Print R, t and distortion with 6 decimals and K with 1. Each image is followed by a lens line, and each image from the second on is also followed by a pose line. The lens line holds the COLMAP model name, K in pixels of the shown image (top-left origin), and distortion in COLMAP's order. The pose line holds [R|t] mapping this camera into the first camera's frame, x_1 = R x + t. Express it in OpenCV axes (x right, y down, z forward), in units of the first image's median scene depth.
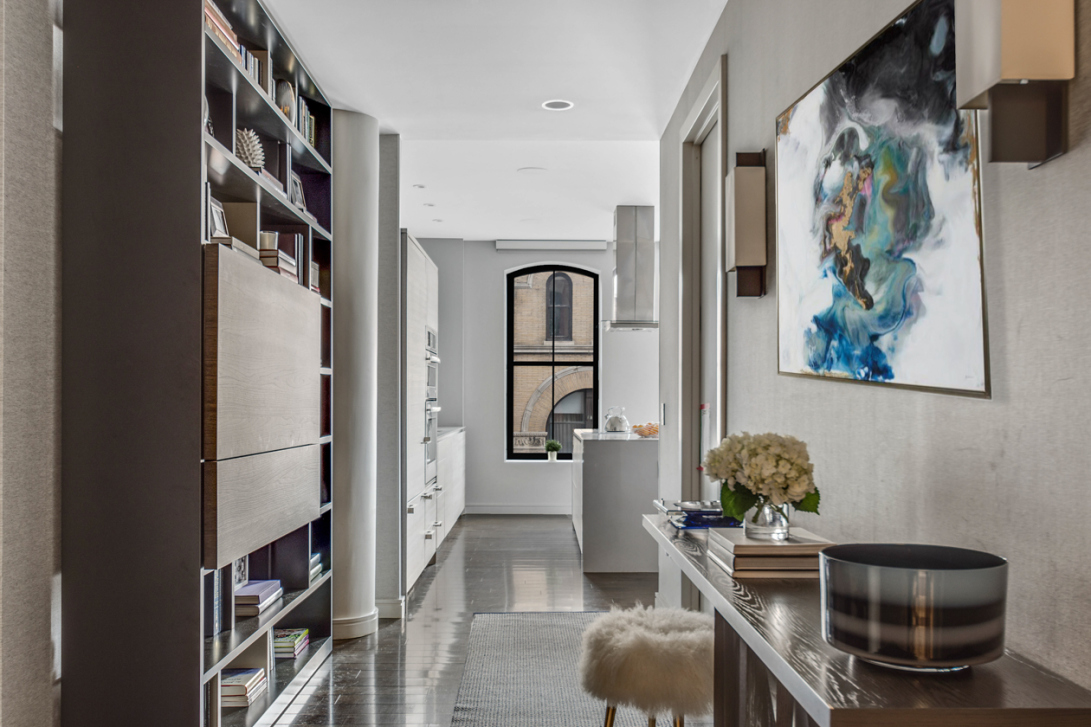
lens RADIAL K [[985.2, 0, 546.0], [0, 985.2, 368.4], [0, 0, 1]] dist [0.001639, 0.000047]
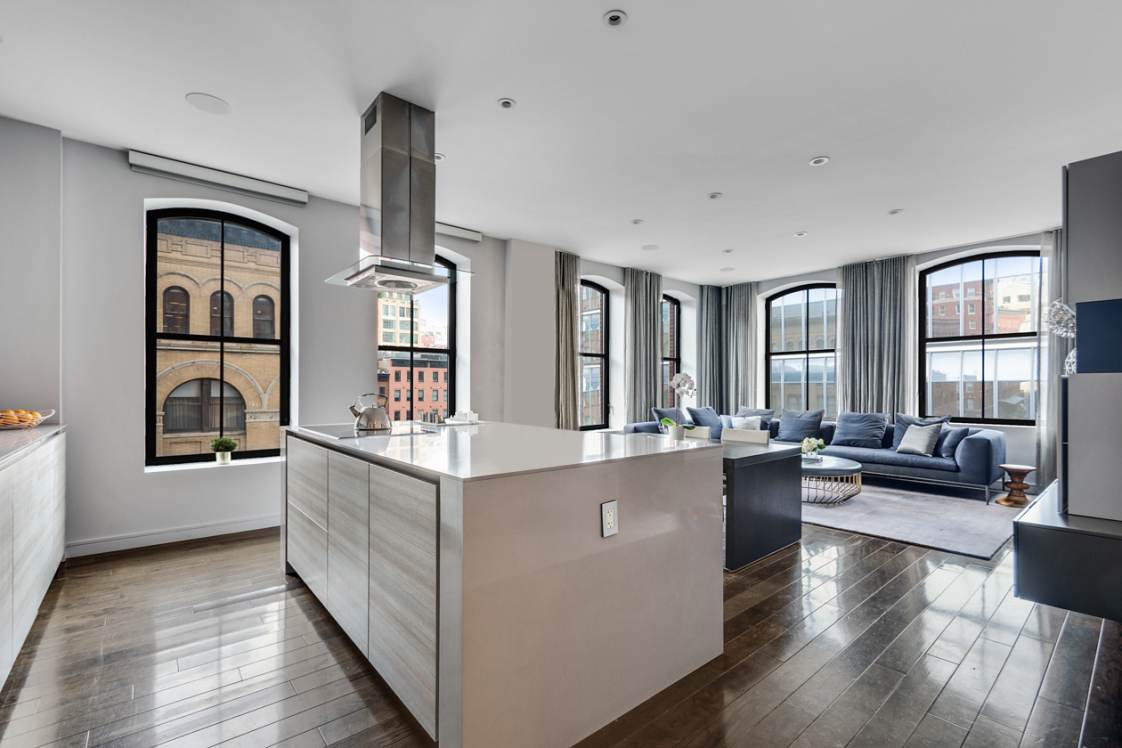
lens RADIAL K [[482.7, 0, 559.2], [0, 482.7, 378.7], [0, 0, 1]] dist [-0.001439, -0.000211]
pose [[0.761017, 0.000948, 0.648731, -0.039207], [-0.012954, 0.999822, 0.013734, 0.018320], [-0.648603, -0.018855, 0.760893, 0.537601]]
